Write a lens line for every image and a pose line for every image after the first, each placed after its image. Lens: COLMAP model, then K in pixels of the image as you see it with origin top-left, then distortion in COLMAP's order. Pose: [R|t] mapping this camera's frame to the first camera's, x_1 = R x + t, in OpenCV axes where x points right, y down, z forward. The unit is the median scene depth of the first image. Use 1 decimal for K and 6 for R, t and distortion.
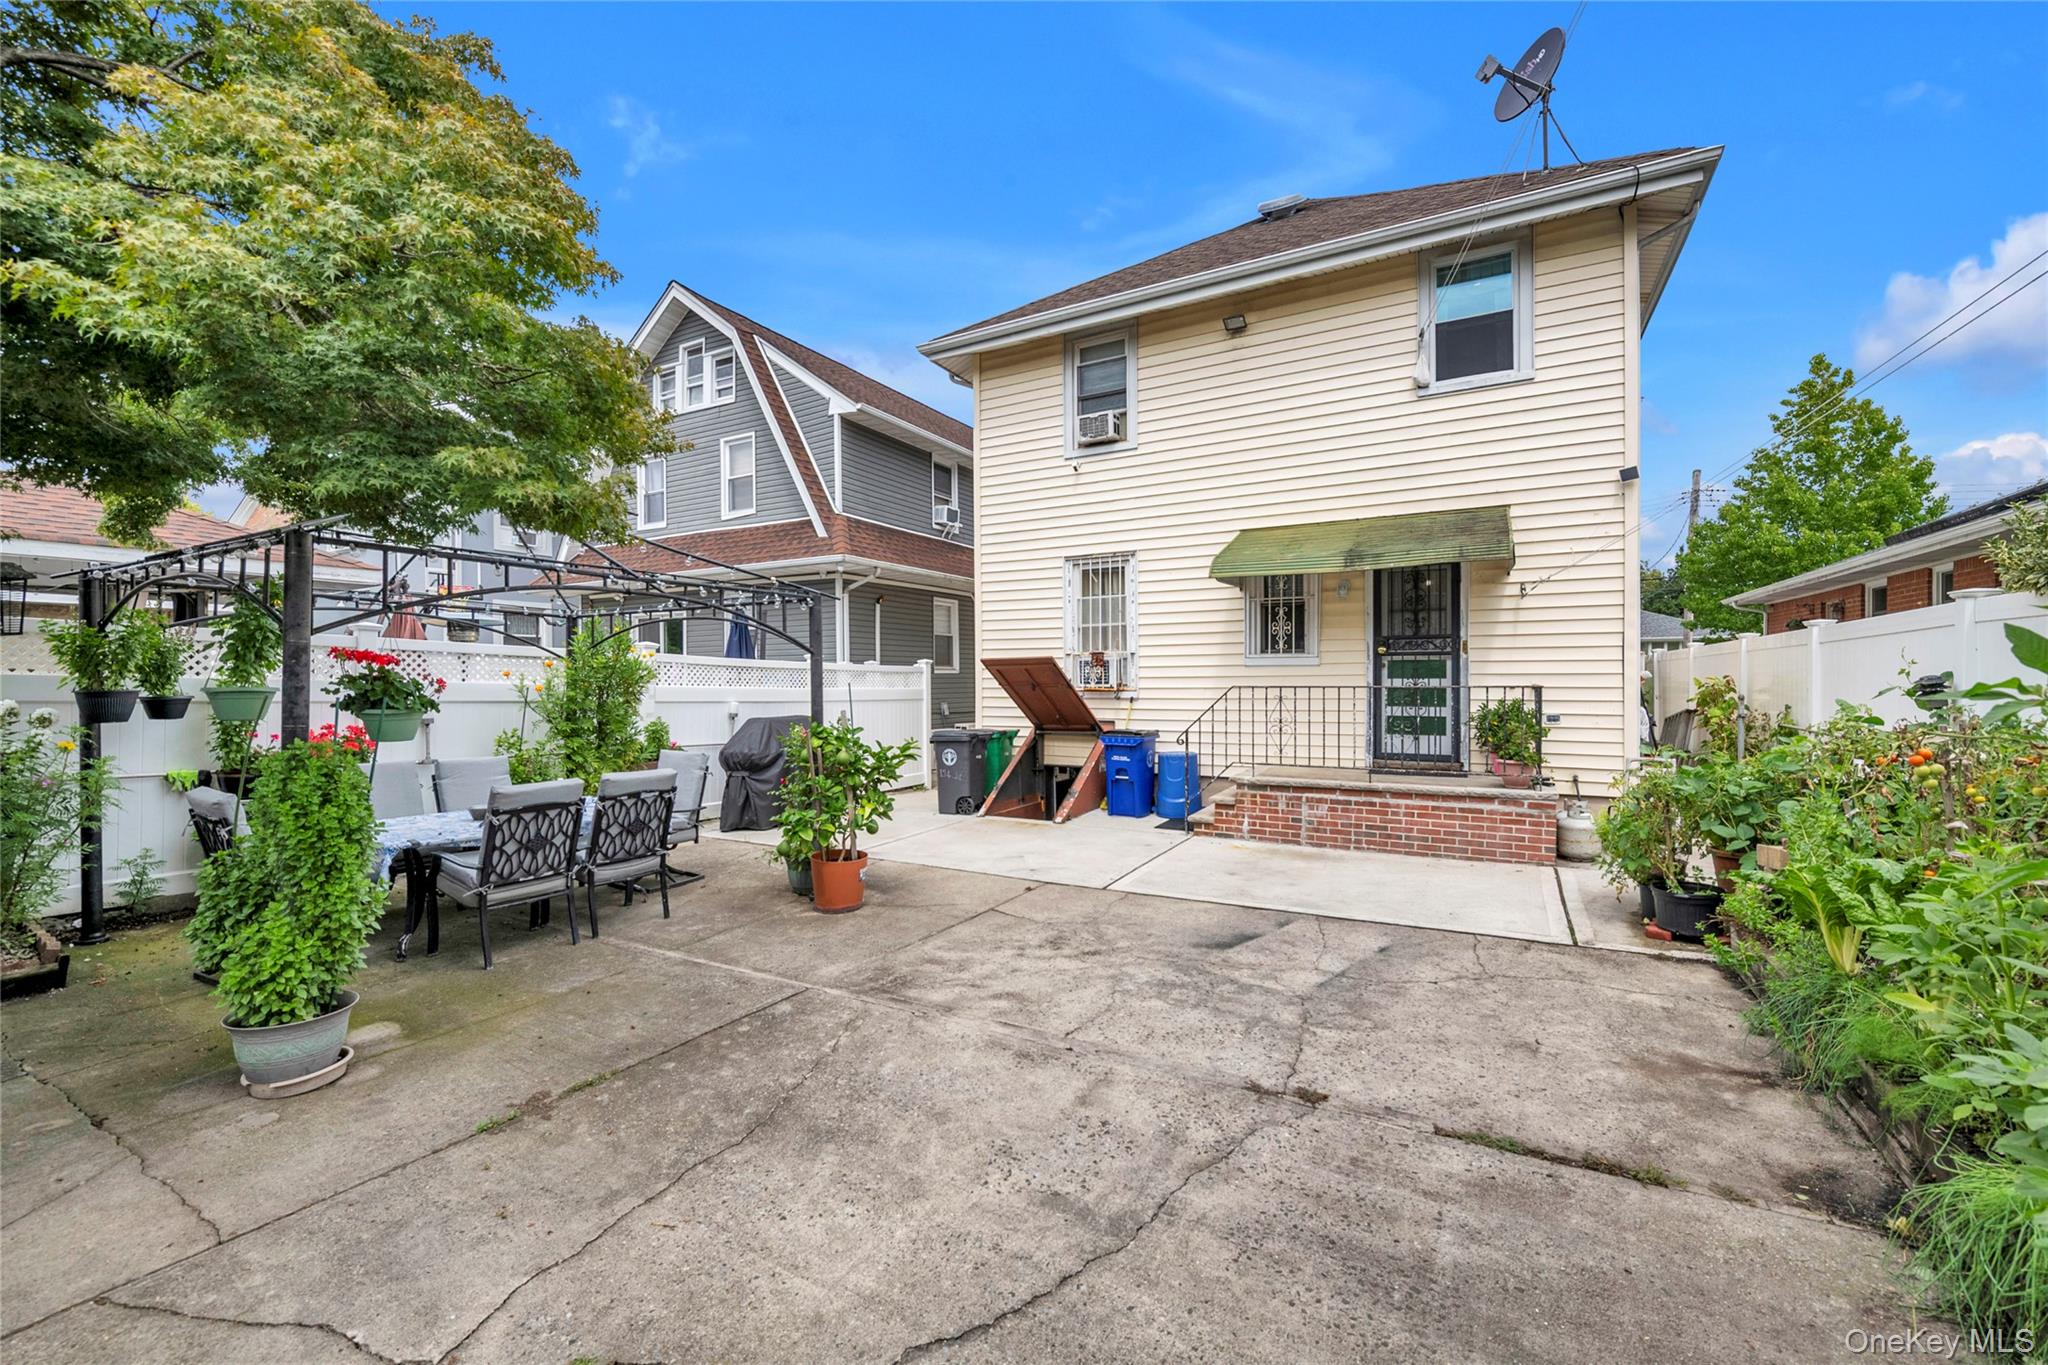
lens RADIAL K [[813.1, 0, 1020.0], [0, 813.1, 683.9], [0, 0, 1]] dist [-0.001258, -0.000225]
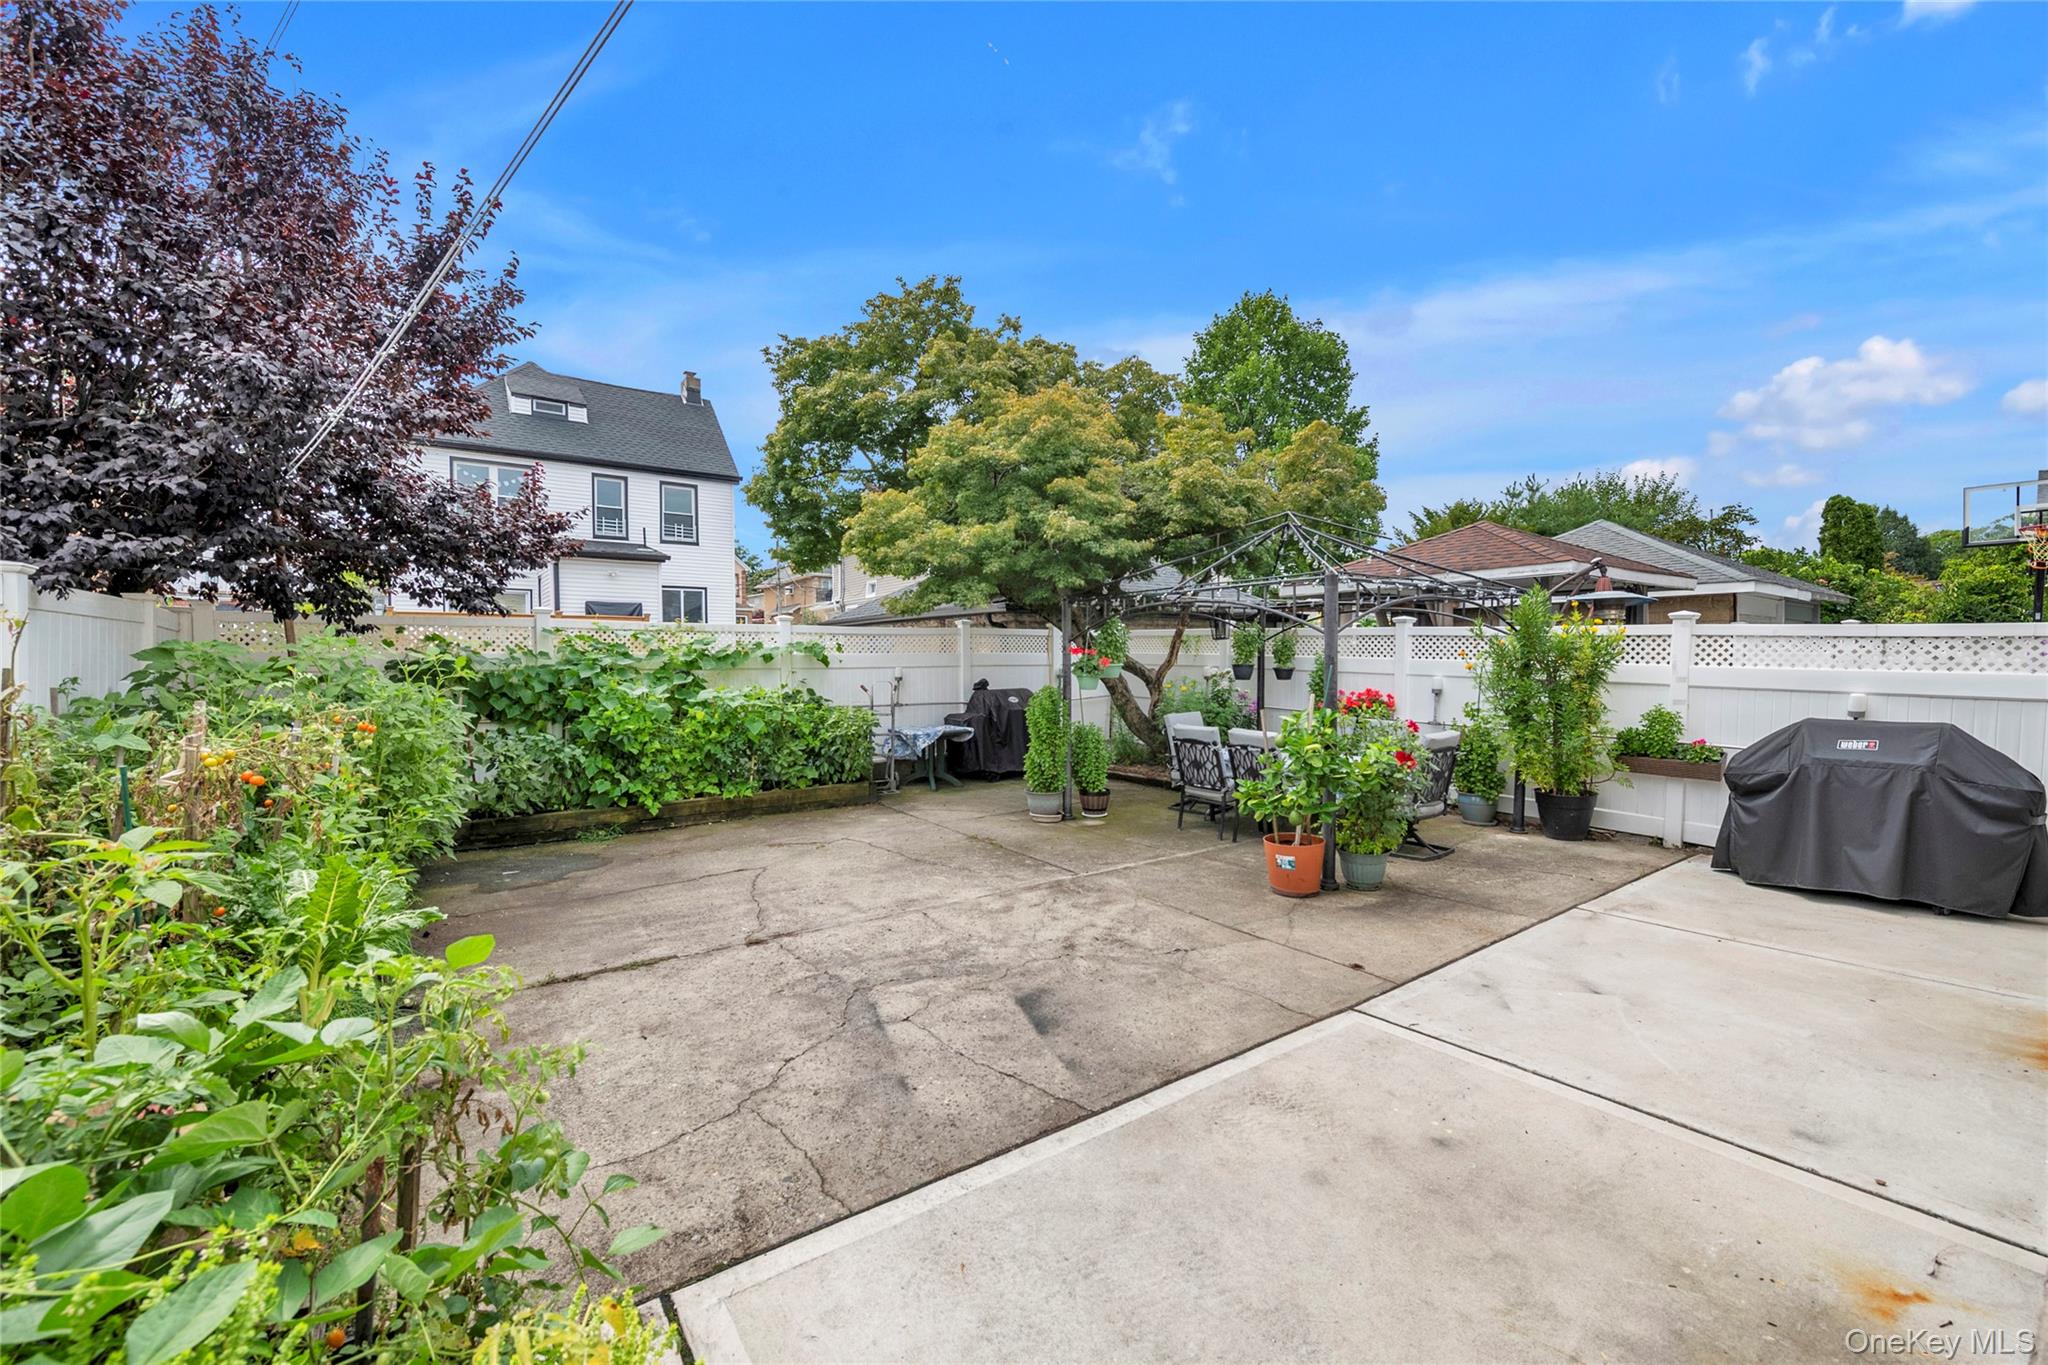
lens RADIAL K [[813.1, 0, 1020.5], [0, 813.1, 673.8], [0, 0, 1]] dist [-0.001258, -0.000225]
pose [[-0.410150, 0.022299, -0.911746, 1.108564], [-0.000755, 0.999692, 0.024789, -0.020163], [0.912018, 0.010856, -0.410007, 1.503671]]
